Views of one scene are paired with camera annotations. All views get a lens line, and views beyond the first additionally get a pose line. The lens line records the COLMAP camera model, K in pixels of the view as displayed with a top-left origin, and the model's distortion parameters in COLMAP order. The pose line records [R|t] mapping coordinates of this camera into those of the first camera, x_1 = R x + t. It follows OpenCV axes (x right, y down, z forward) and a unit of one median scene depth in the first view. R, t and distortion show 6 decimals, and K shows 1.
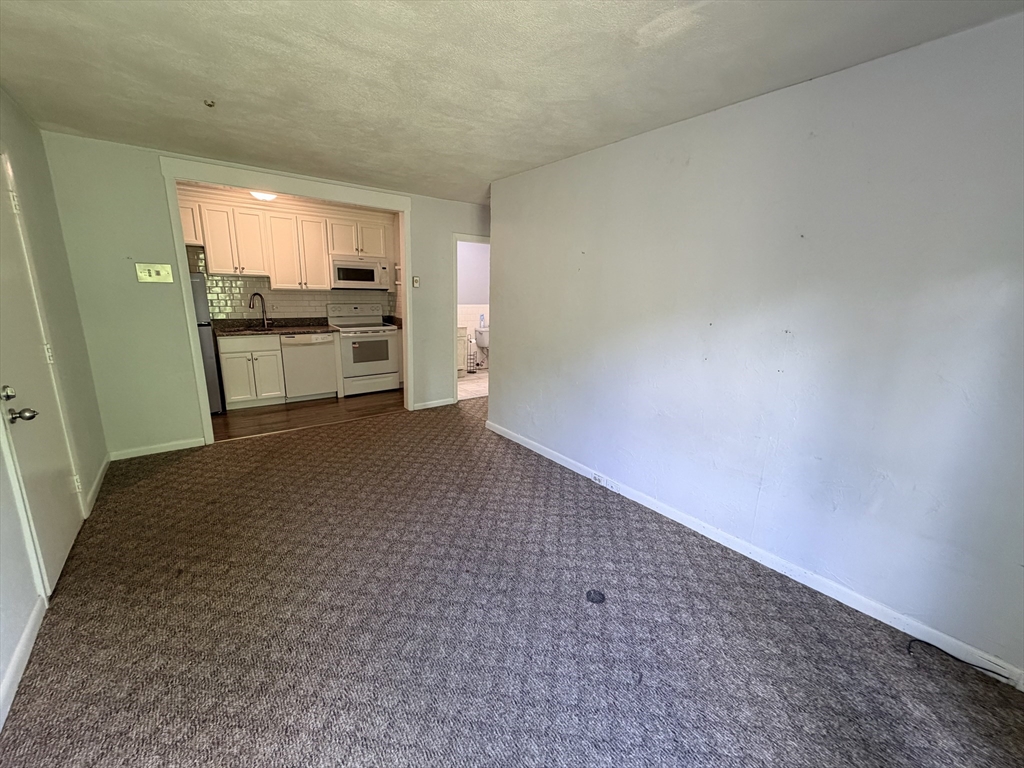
lens RADIAL K [[408.2, 0, 512.0], [0, 408.2, 384.0], [0, 0, 1]] dist [0.000219, -0.000268]
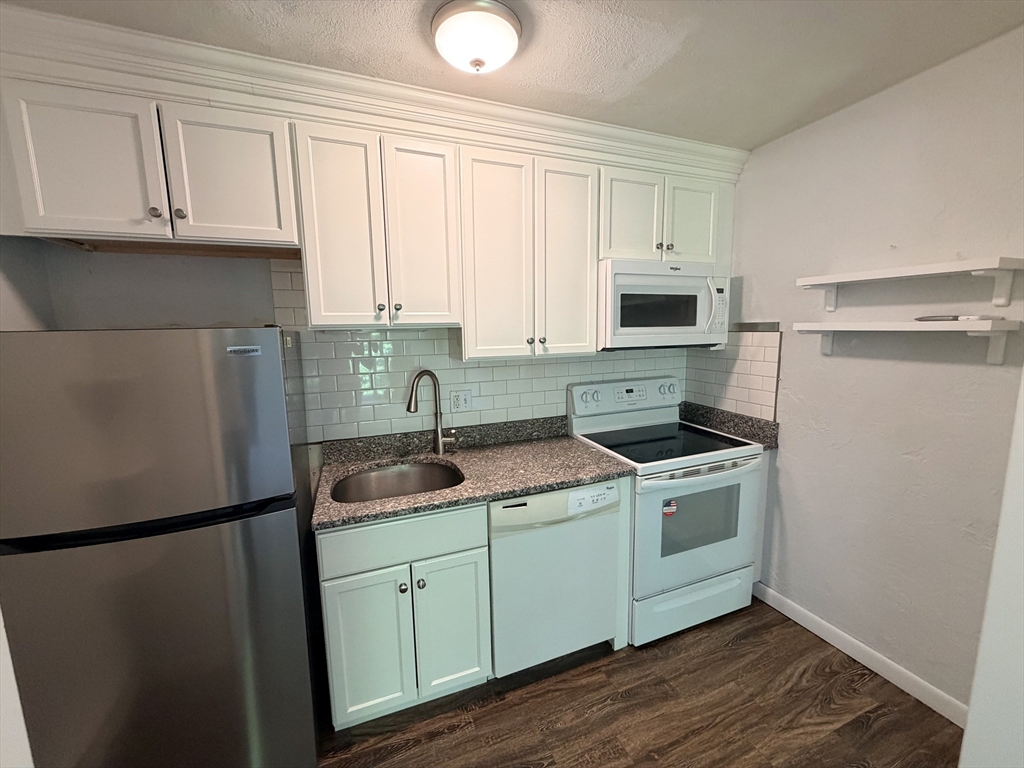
lens RADIAL K [[408.2, 0, 512.0], [0, 408.2, 384.0], [0, 0, 1]] dist [0.000219, -0.000268]
pose [[0.961371, -0.006672, -0.275174, -0.430049], [-0.018844, 0.995765, -0.089980, -0.172320], [0.274609, 0.091689, 0.957174, 0.639679]]
